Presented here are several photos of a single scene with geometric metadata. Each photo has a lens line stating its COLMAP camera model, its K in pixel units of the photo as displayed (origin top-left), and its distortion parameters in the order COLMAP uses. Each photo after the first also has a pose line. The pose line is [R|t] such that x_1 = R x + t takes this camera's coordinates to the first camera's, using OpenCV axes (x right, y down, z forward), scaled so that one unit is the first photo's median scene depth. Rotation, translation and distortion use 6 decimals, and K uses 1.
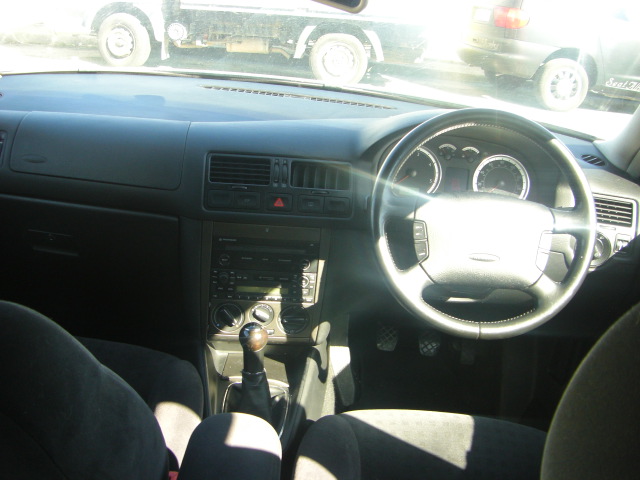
lens RADIAL K [[721.4, 0, 315.4], [0, 721.4, 240.1], [0, 0, 1]] dist [-0.228705, 0.282277]
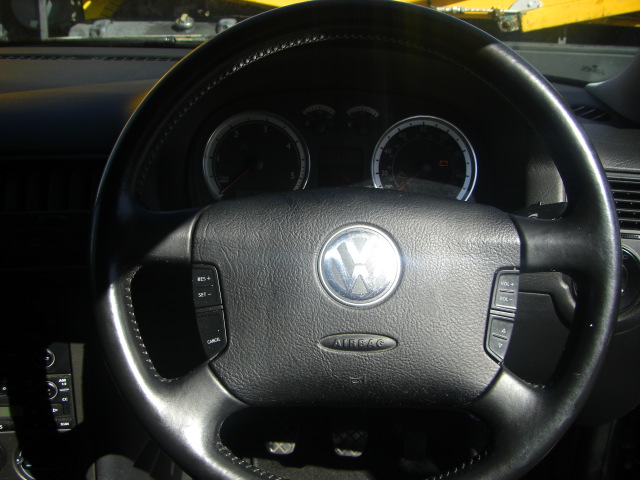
lens RADIAL K [[721.4, 0, 315.4], [0, 721.4, 240.1], [0, 0, 1]] dist [-0.228705, 0.282277]
pose [[0.996845, -0.079305, 0.003131, 0.184022], [0.079355, 0.996601, -0.022101, -0.022761], [-0.001367, 0.022279, 0.999751, 0.492902]]
